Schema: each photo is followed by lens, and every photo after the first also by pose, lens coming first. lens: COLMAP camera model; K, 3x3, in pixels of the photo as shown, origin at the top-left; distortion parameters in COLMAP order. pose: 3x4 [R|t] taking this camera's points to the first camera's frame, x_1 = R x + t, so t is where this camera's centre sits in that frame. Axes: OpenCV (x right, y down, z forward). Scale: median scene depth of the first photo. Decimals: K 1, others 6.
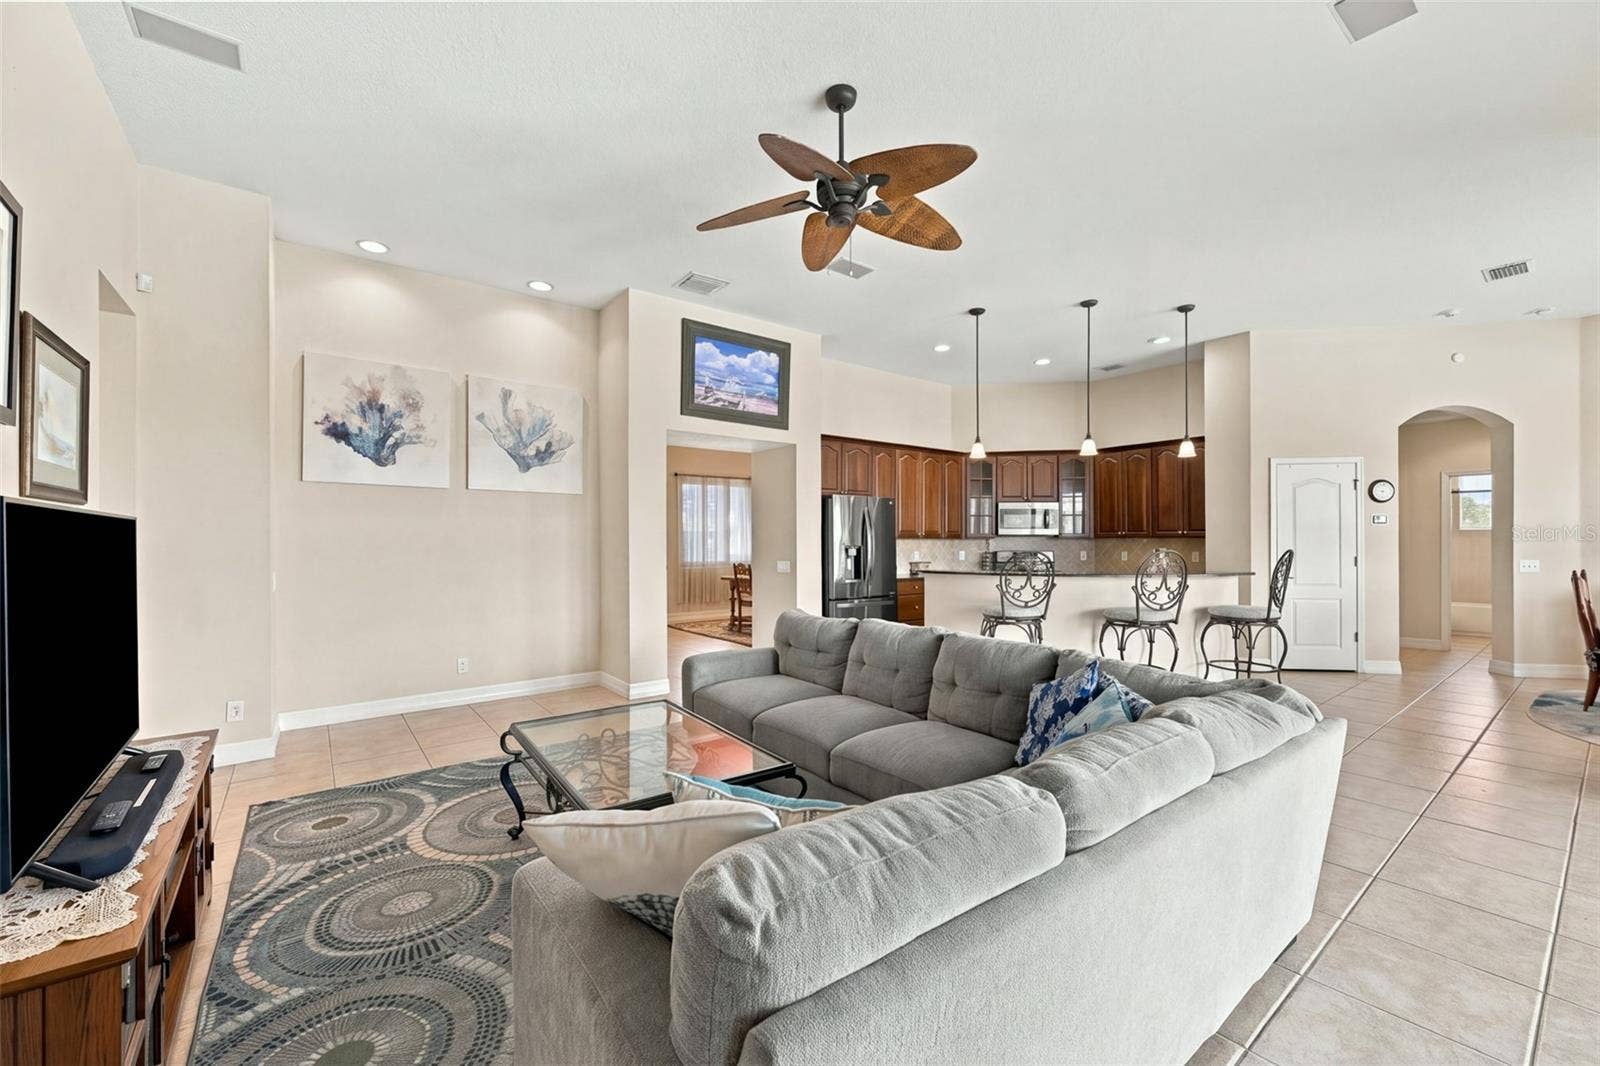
lens RADIAL K [[640.4, 0, 801.1], [0, 640.4, 542.0], [0, 0, 1]] dist [0.000077, -0.000084]
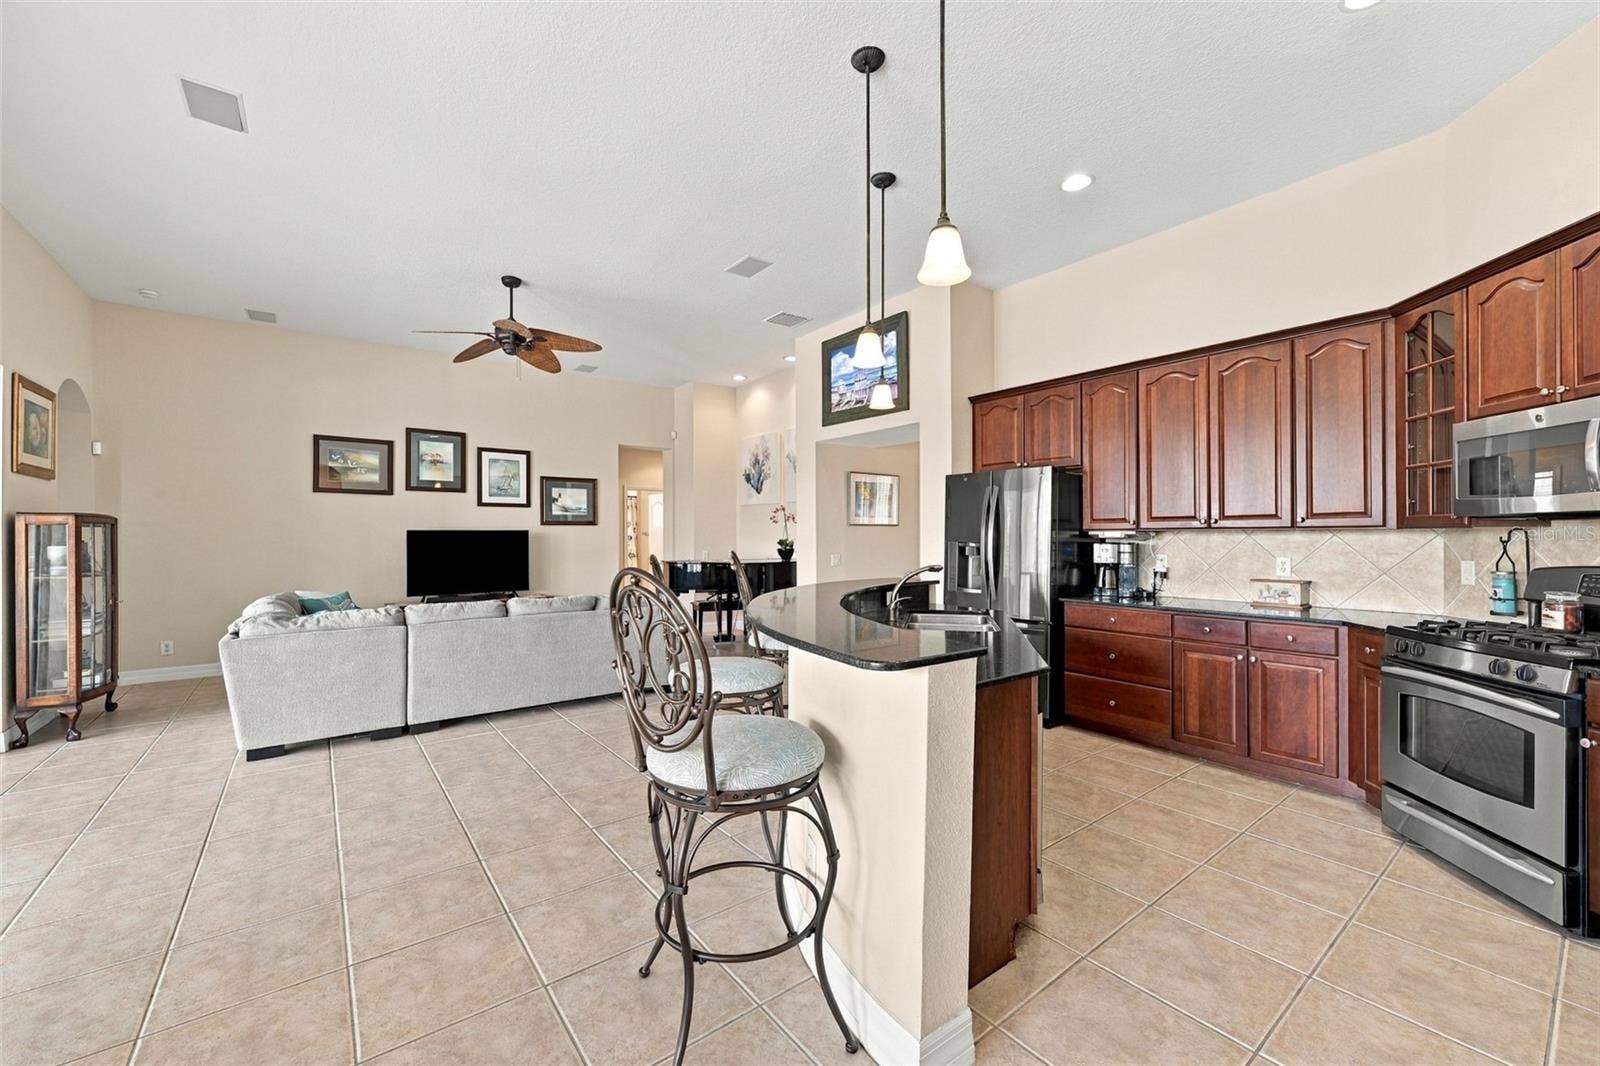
lens RADIAL K [[632.8, 0, 797.7], [0, 632.8, 528.7], [0, 0, 1]] dist [0.000184, -0.000053]
pose [[-0.004818, -0.008751, -0.999950, 0.854987], [0.003586, 0.999955, -0.008769, -0.003761], [0.999982, -0.003628, -0.004786, 0.858161]]
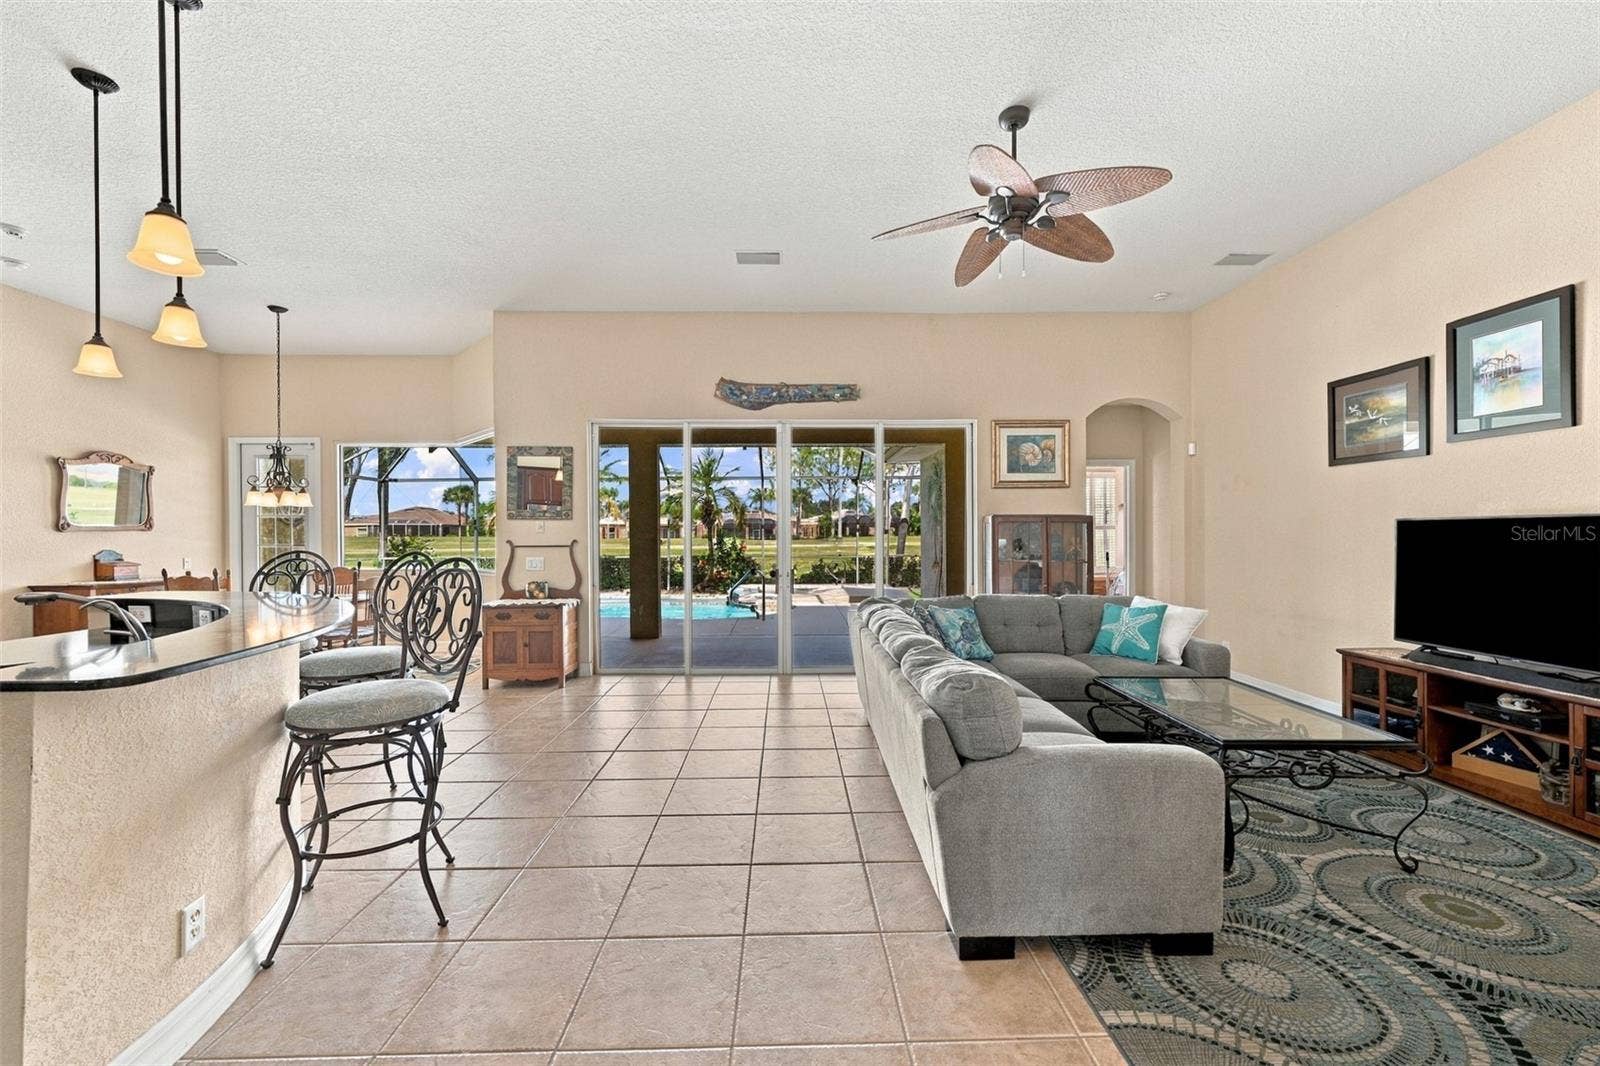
lens RADIAL K [[642.2, 0, 801.1], [0, 642.2, 534.4], [0, 0, 1]] dist [-0.001651, -0.000480]
pose [[-0.802524, 0.005629, 0.596594, -0.146877], [0.007181, 0.999974, 0.000224, -0.002365], [-0.596577, 0.004464, -0.802543, 1.005012]]
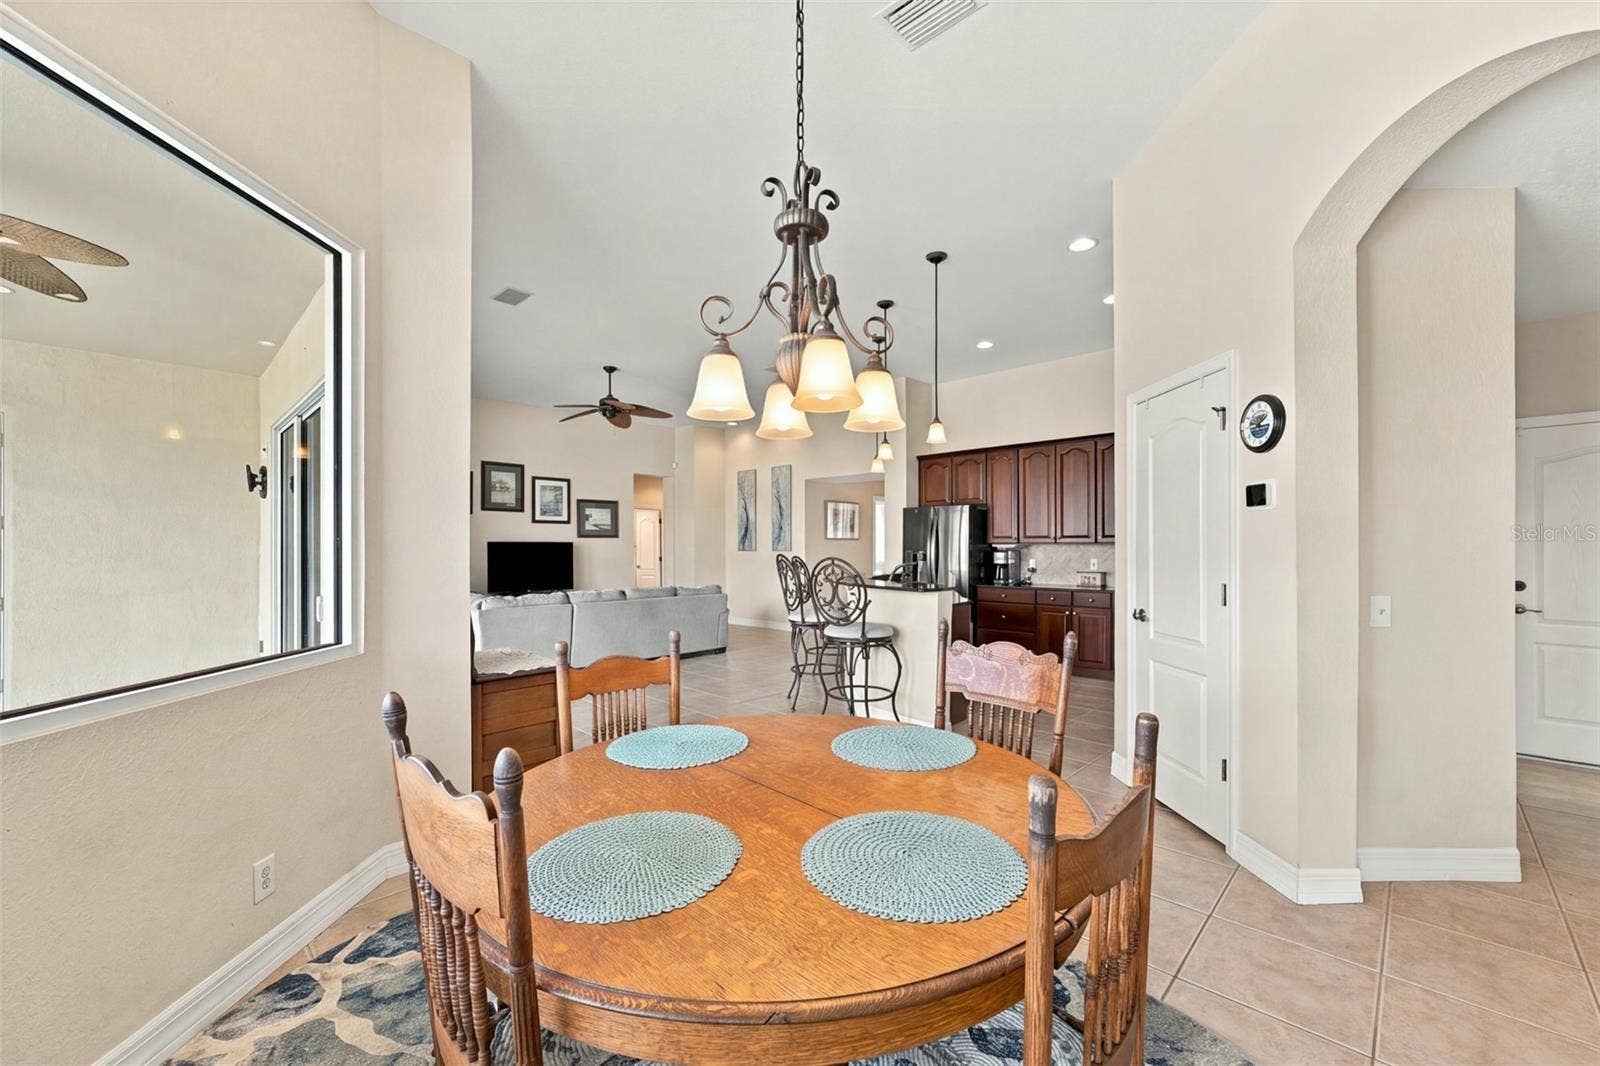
lens RADIAL K [[640.4, 0, 801.1], [0, 640.4, 542.0], [0, 0, 1]] dist [0.000077, -0.000084]
pose [[0.139172, -0.004226, -0.990259, 1.271480], [0.001995, 0.999990, -0.003987, -0.006150], [0.990266, -0.001421, 0.139179, 0.667294]]
